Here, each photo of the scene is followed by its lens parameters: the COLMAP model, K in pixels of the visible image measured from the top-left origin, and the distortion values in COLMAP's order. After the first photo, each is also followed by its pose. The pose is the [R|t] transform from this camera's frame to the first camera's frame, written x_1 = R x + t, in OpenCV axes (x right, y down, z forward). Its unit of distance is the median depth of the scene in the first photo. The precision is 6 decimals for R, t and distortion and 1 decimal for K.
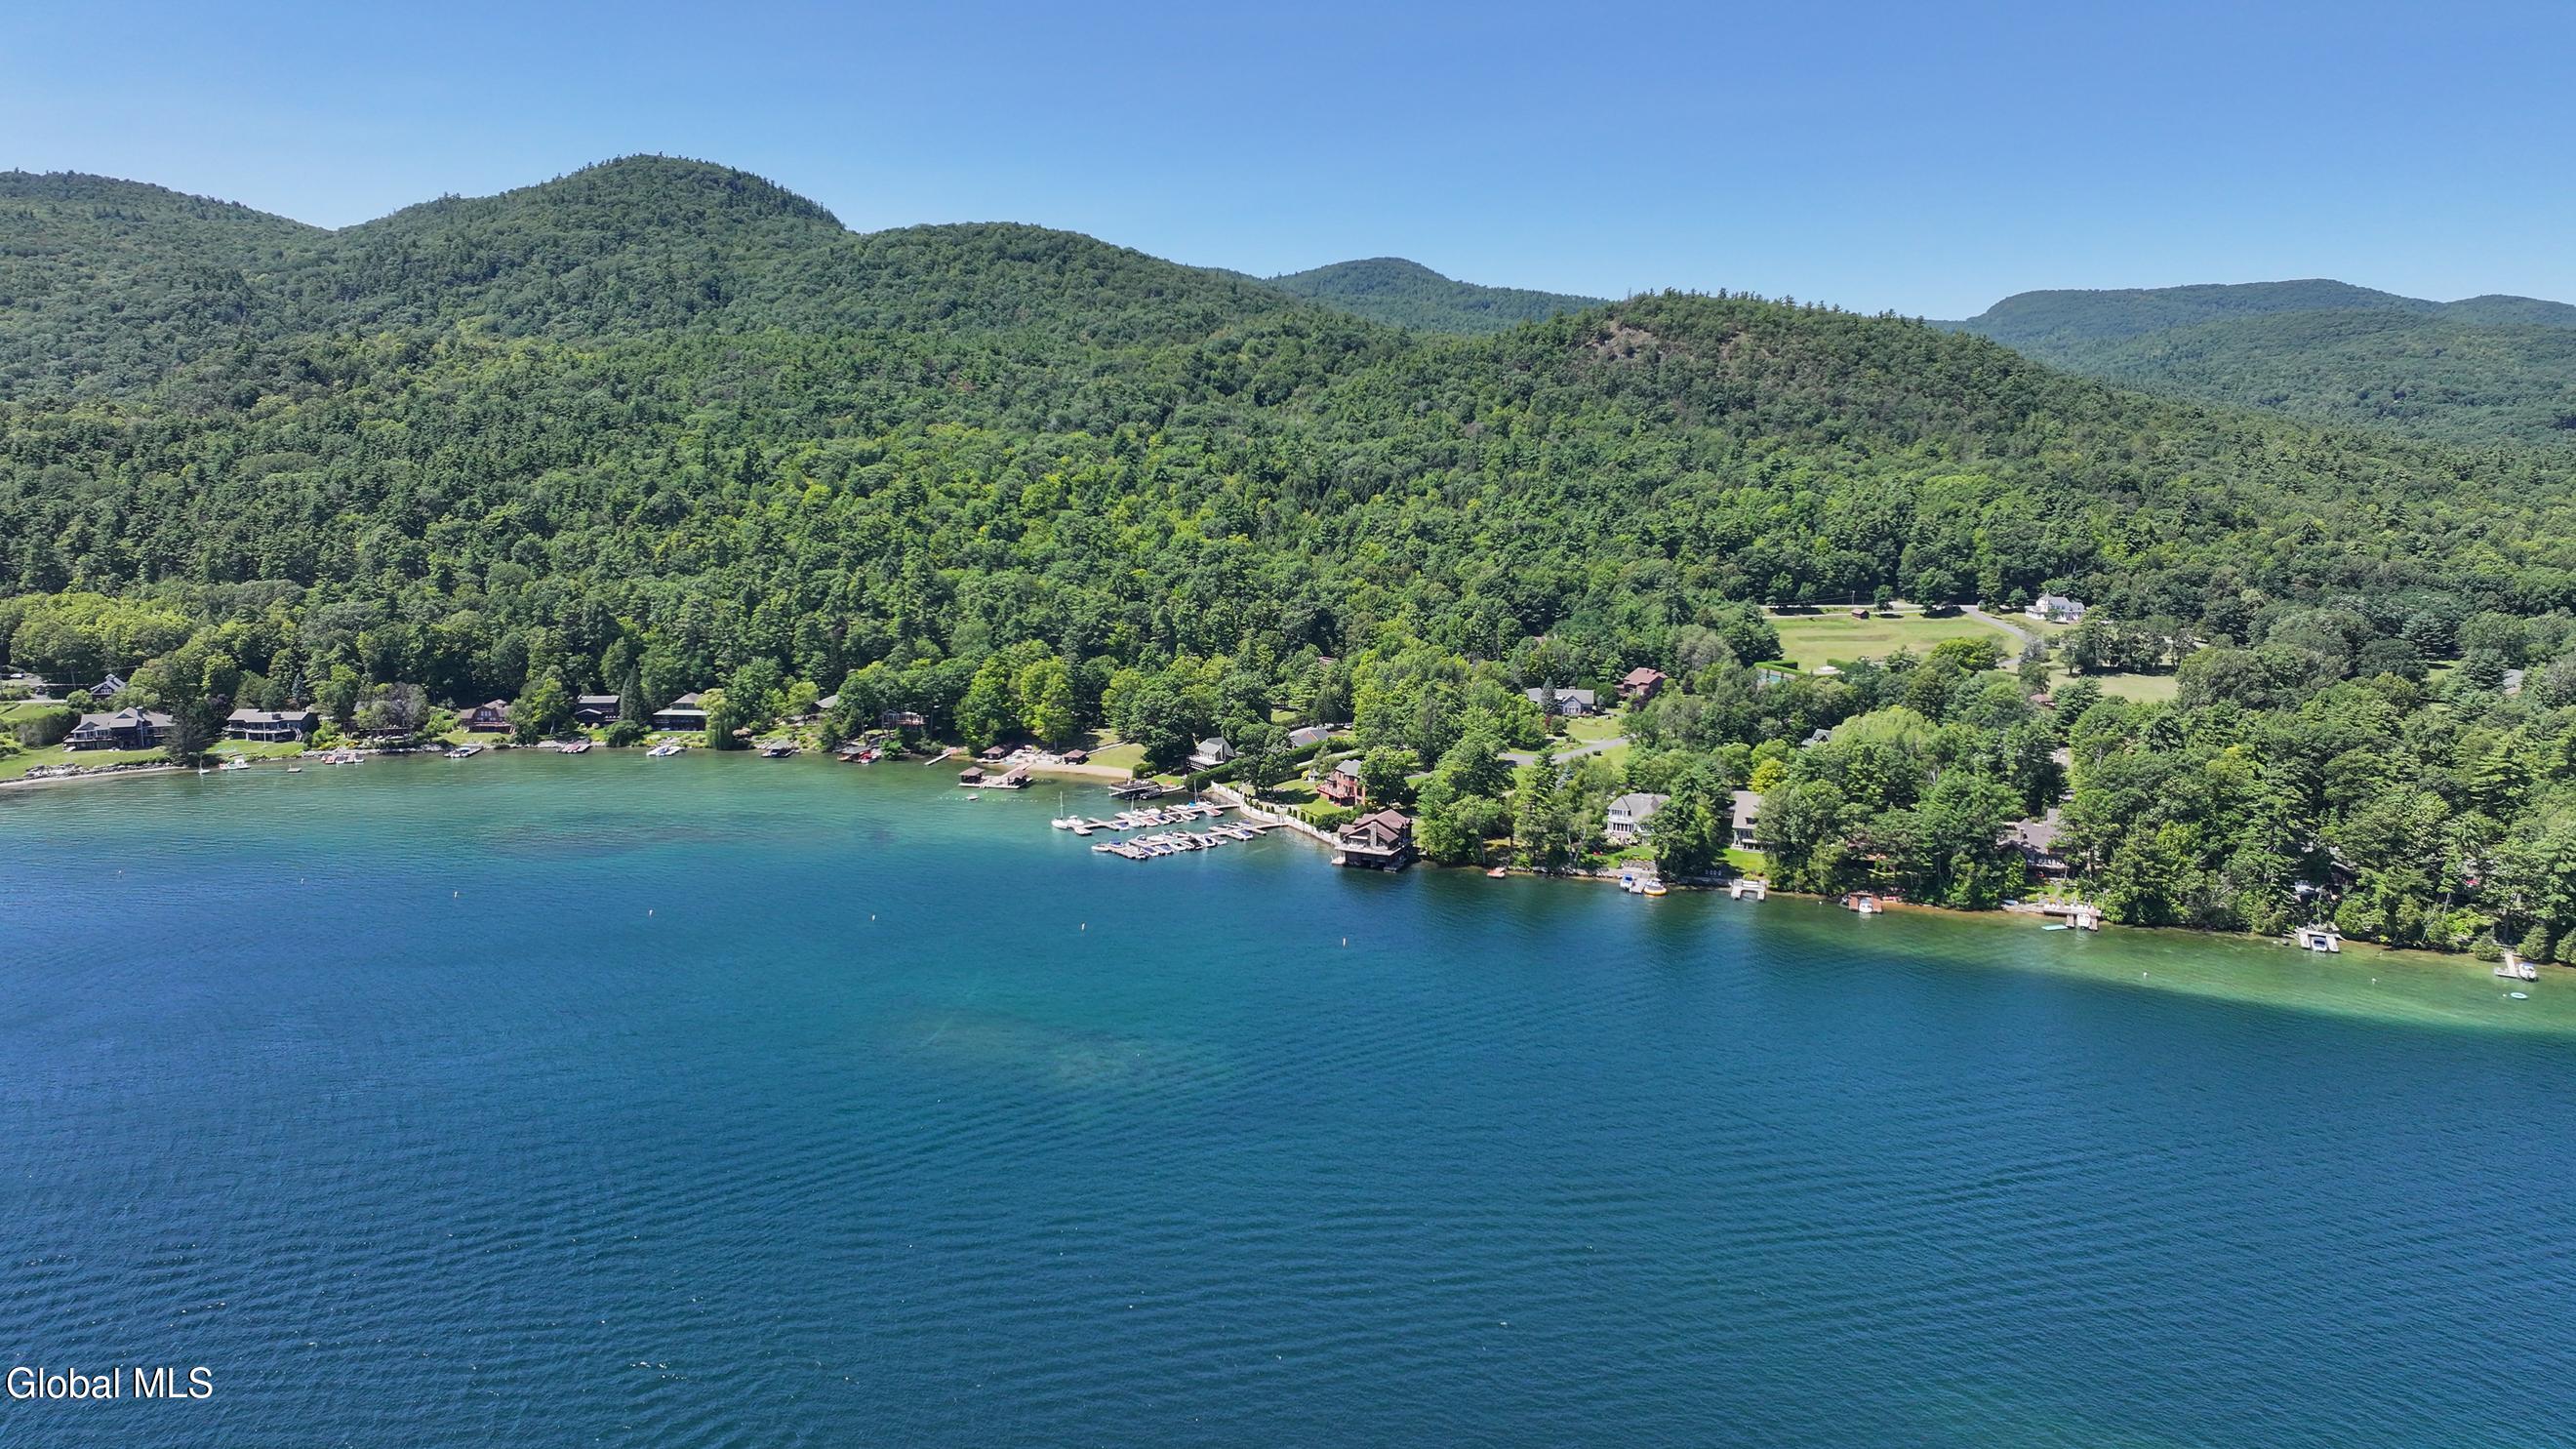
lens RADIAL K [[1810.5, 0, 1297.6], [0, 1810.5, 722.3], [0, 0, 1]] dist [-0.002240, 0.015871]
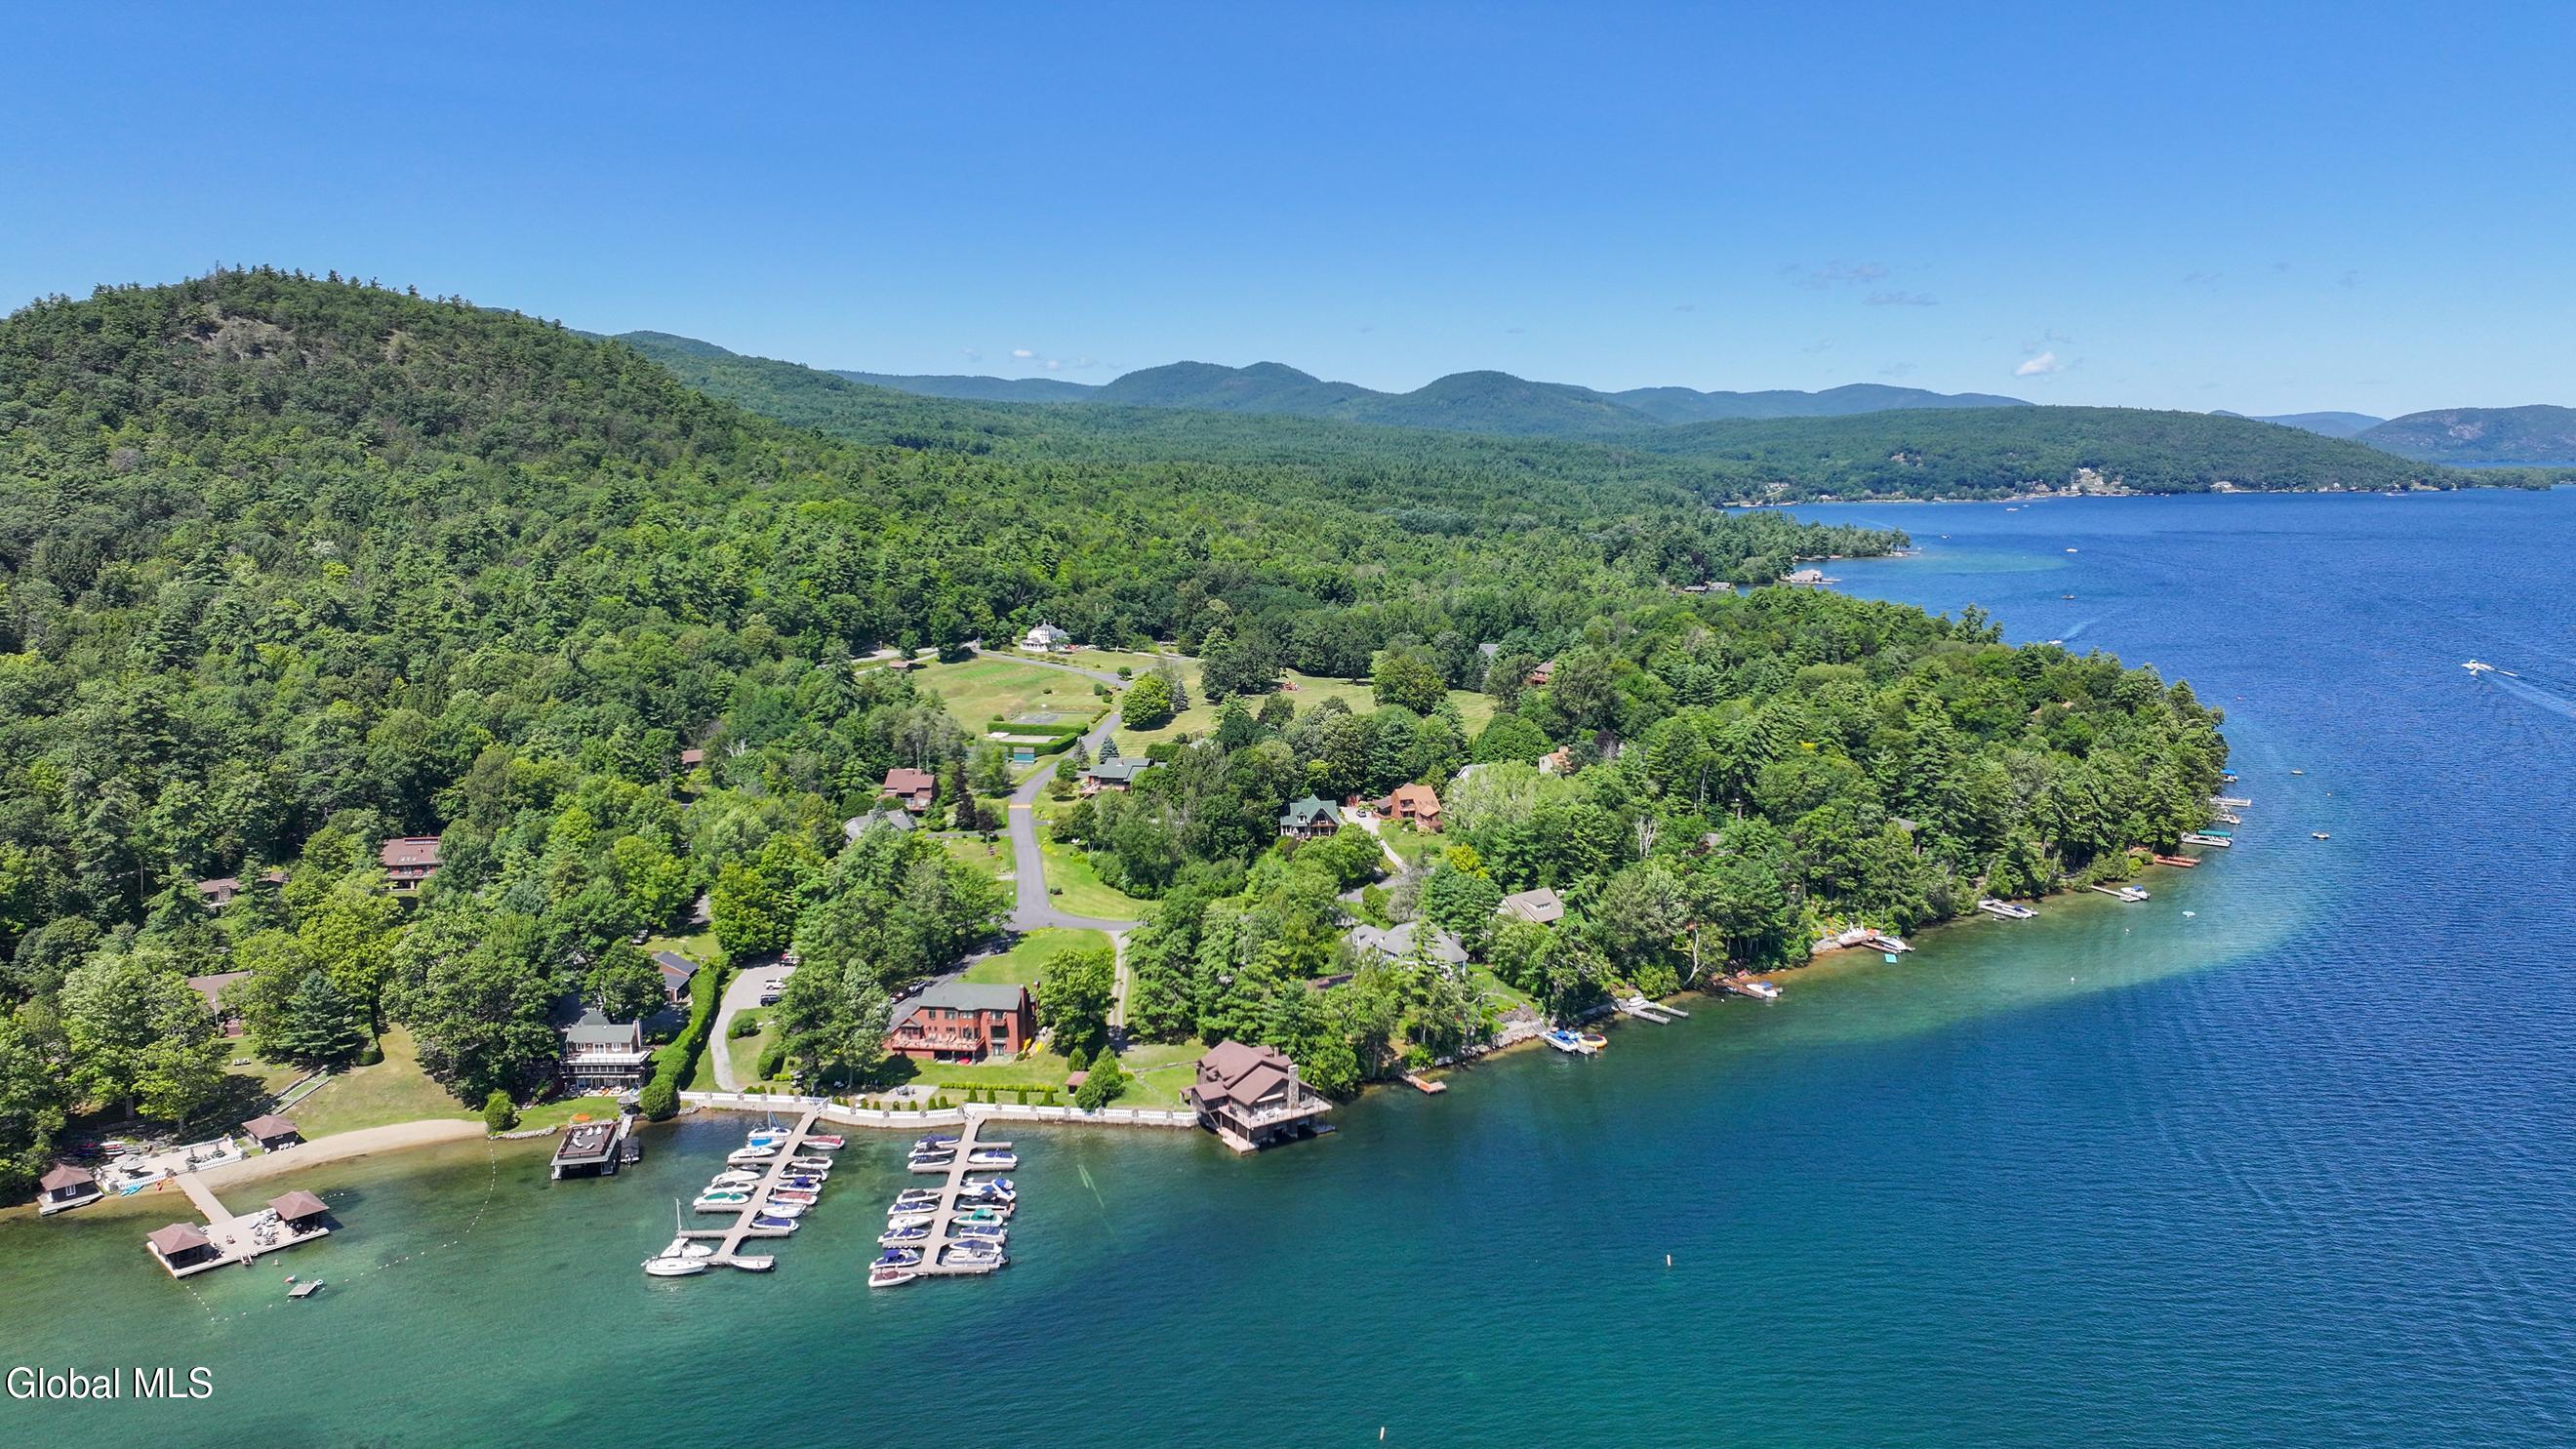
lens RADIAL K [[1810.5, 0, 1312.3], [0, 1810.5, 717.2], [0, 0, 1]] dist [-0.002240, 0.015871]
pose [[0.563937, -0.135067, 0.814698, -0.351702], [0.149017, 0.986983, 0.060480, -0.079556], [-0.812262, 0.087296, 0.576723, 0.488420]]
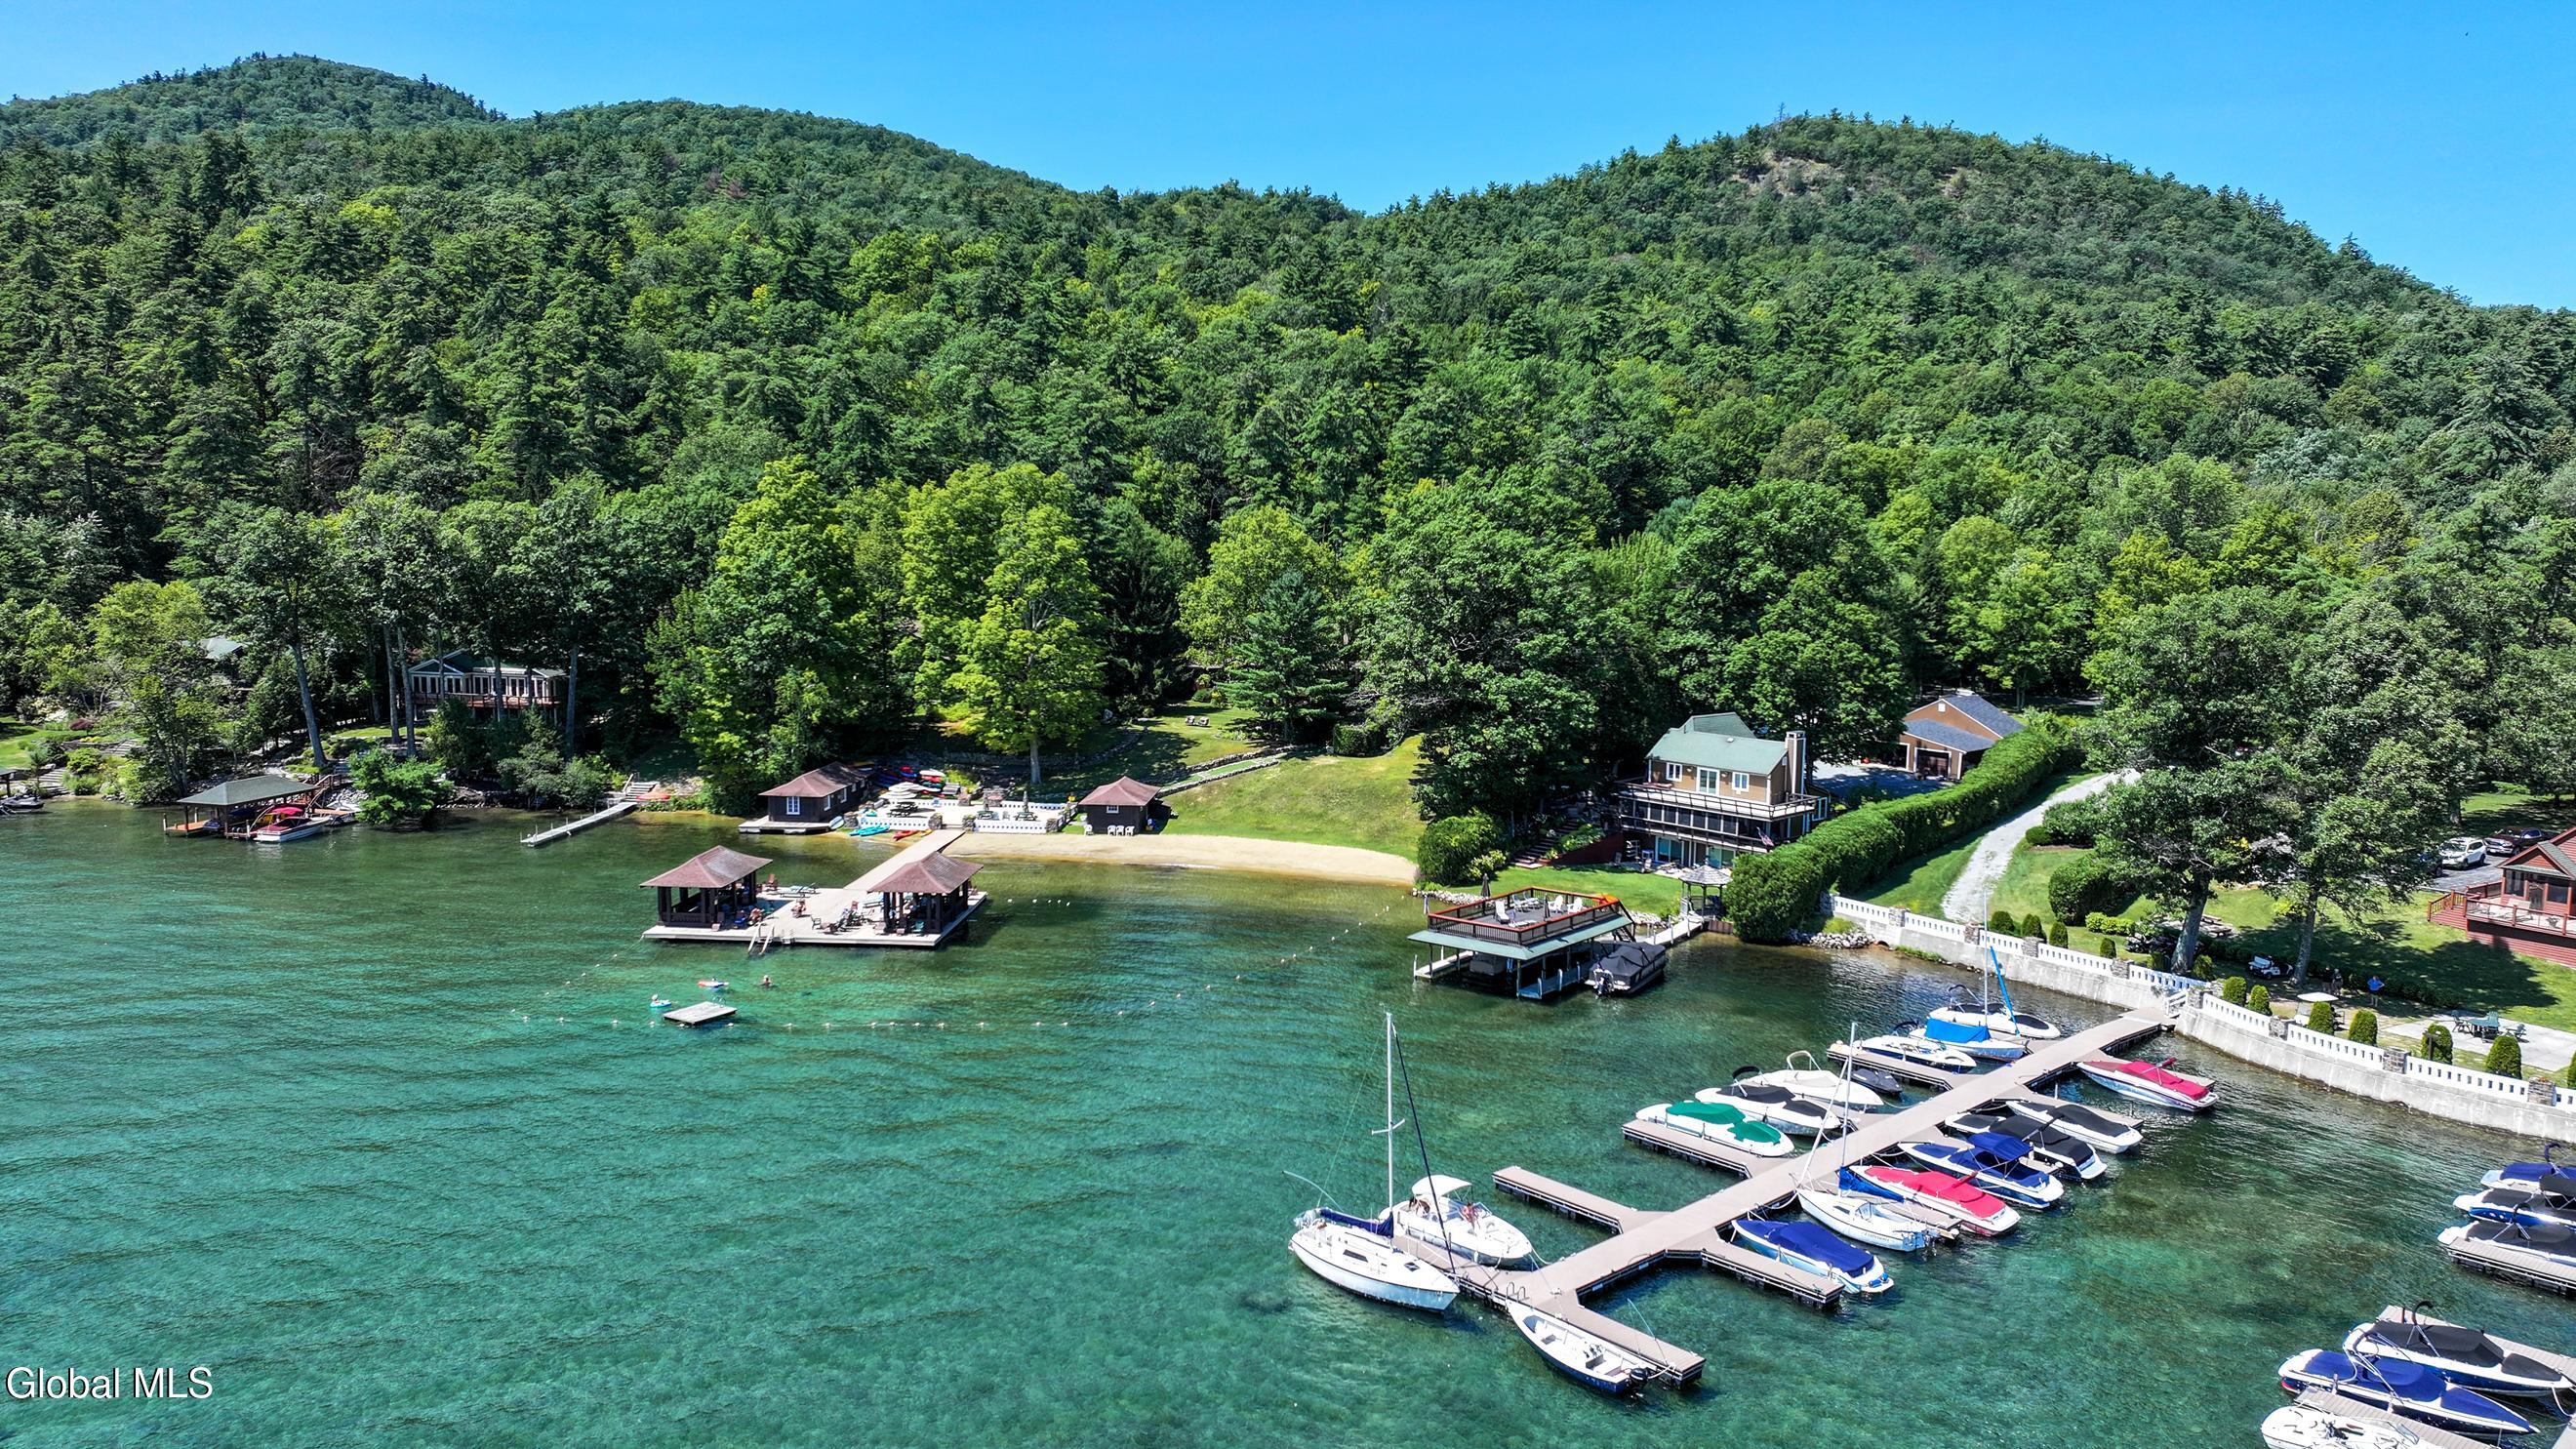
lens RADIAL K [[1810.5, 0, 1283.6], [0, 1810.5, 735.1], [0, 0, 1]] dist [-0.002240, 0.015871]
pose [[0.994220, -0.011670, 0.106727, -0.129291], [0.016090, 0.999044, -0.040648, 0.020246], [-0.106150, 0.042131, 0.993457, 0.745600]]
